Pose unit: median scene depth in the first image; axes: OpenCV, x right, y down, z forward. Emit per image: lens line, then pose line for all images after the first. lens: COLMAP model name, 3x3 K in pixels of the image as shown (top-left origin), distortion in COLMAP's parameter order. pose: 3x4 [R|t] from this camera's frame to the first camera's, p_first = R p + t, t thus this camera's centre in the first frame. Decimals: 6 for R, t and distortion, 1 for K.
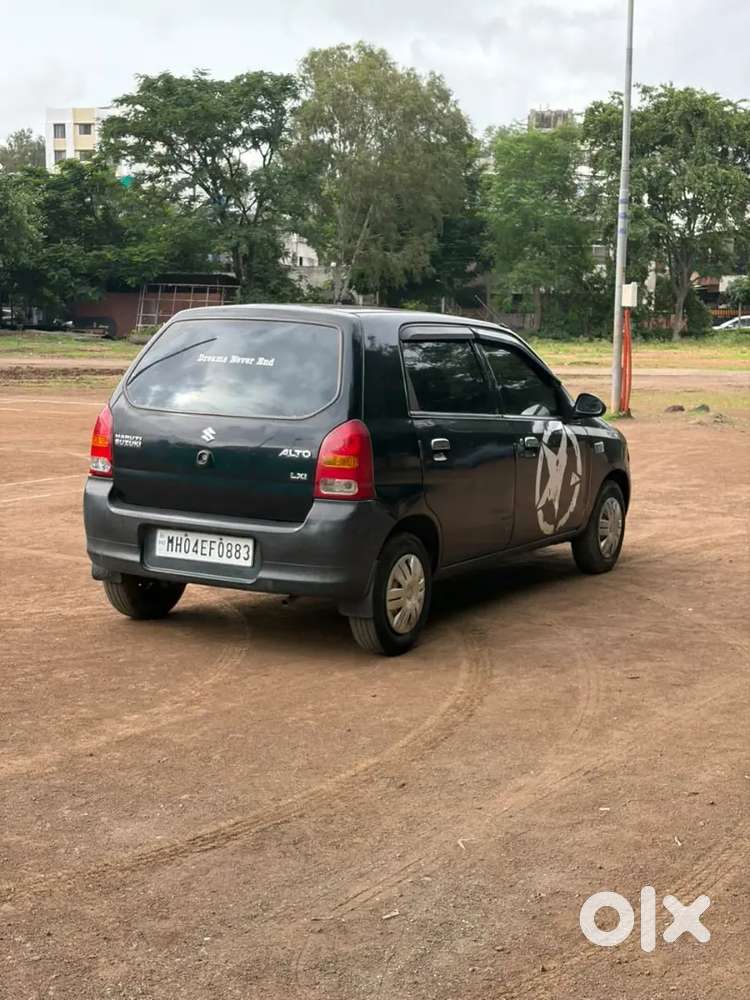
lens RADIAL K [[1527.0, 0, 375.0], [0, 1527.0, 500.0], [0, 0, 1]] dist [0.143559, -0.083361]
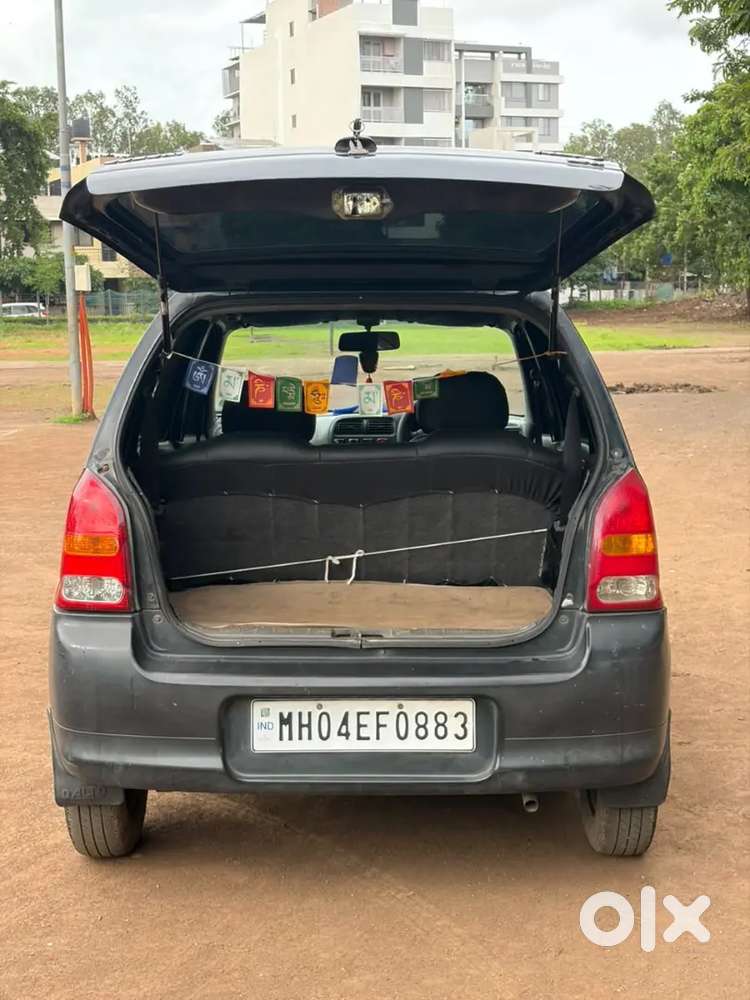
lens RADIAL K [[1527.0, 0, 375.0], [0, 1527.0, 500.0], [0, 0, 1]] dist [0.143559, -0.083361]
pose [[0.873056, -0.089429, 0.479350, -0.322115], [0.085936, 0.995870, 0.029274, -0.056897], [-0.479989, 0.015635, 0.877135, 0.467965]]
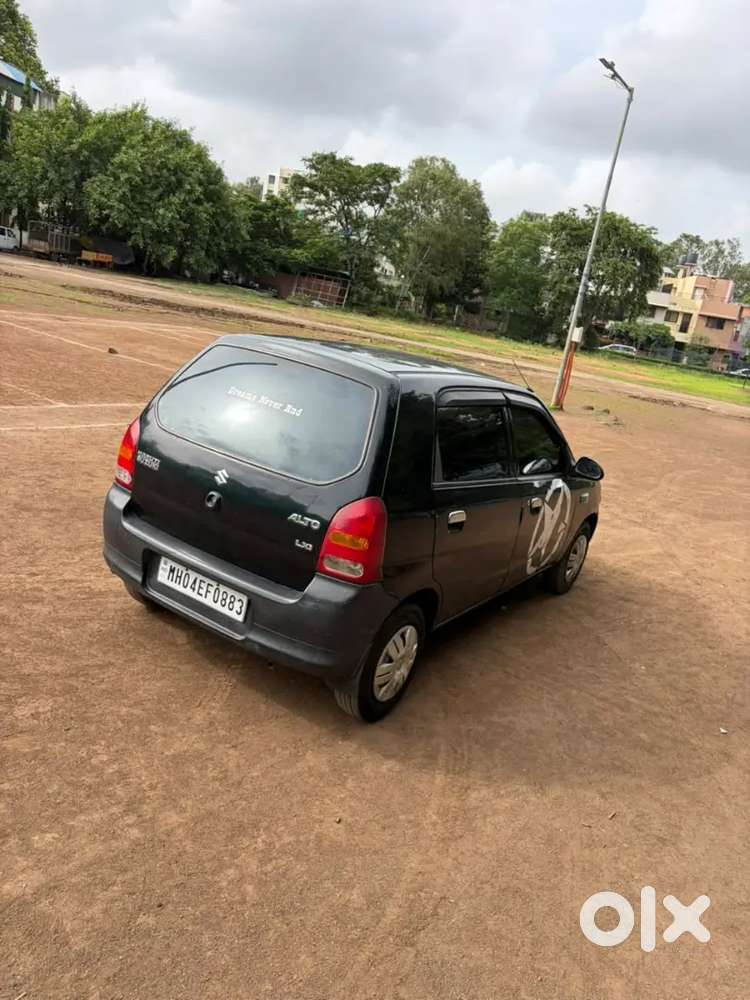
lens RADIAL K [[773.2, 0, 375.0], [0, 773.2, 500.0], [0, 0, 1]] dist [0.028162, -0.000762]
pose [[0.984387, 0.175541, -0.012957, -0.005105], [-0.172364, 0.976256, 0.131203, -0.096567], [0.035681, -0.126921, 0.991271, 0.464990]]
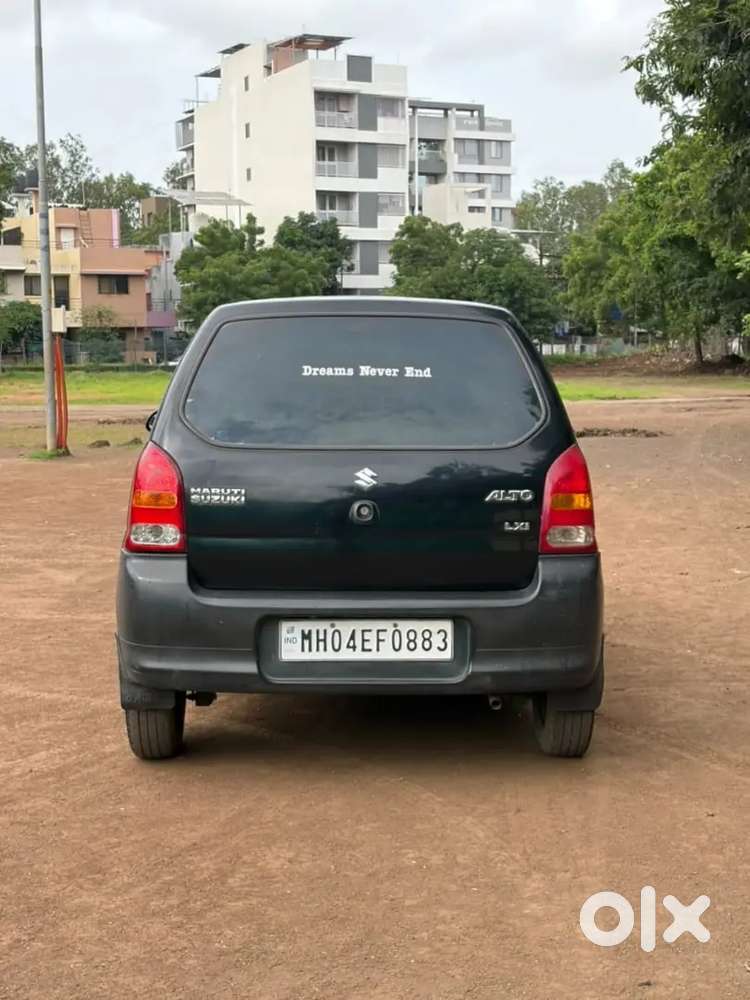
lens RADIAL K [[1547.8, 0, 375.0], [0, 1547.8, 500.0], [0, 0, 1]] dist [0.178692, -0.050040]
pose [[0.857556, -0.066968, 0.510013, -0.415289], [0.080363, 0.996757, -0.004245, -0.026182], [-0.508075, 0.044627, 0.860156, 0.347481]]
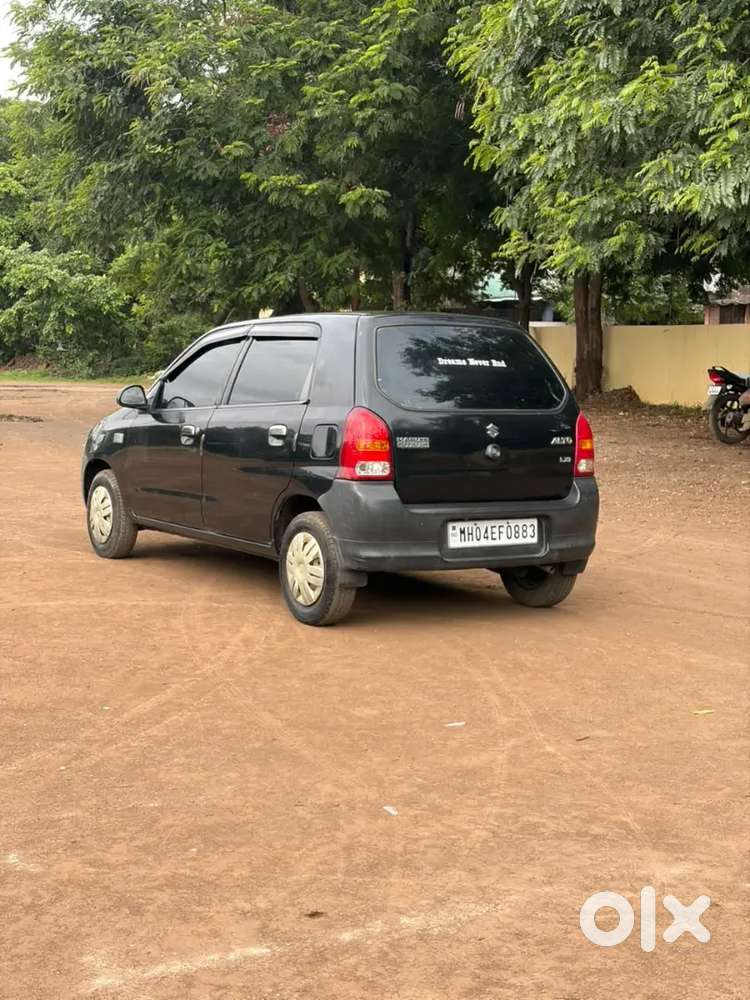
lens RADIAL K [[1527.0, 0, 375.0], [0, 1527.0, 500.0], [0, 0, 1]] dist [0.143559, -0.083361]
pose [[0.468743, -0.089800, 0.878758, -0.998390], [0.095401, 0.994147, 0.050703, -0.050367], [-0.878168, 0.060067, 0.474567, 0.493727]]
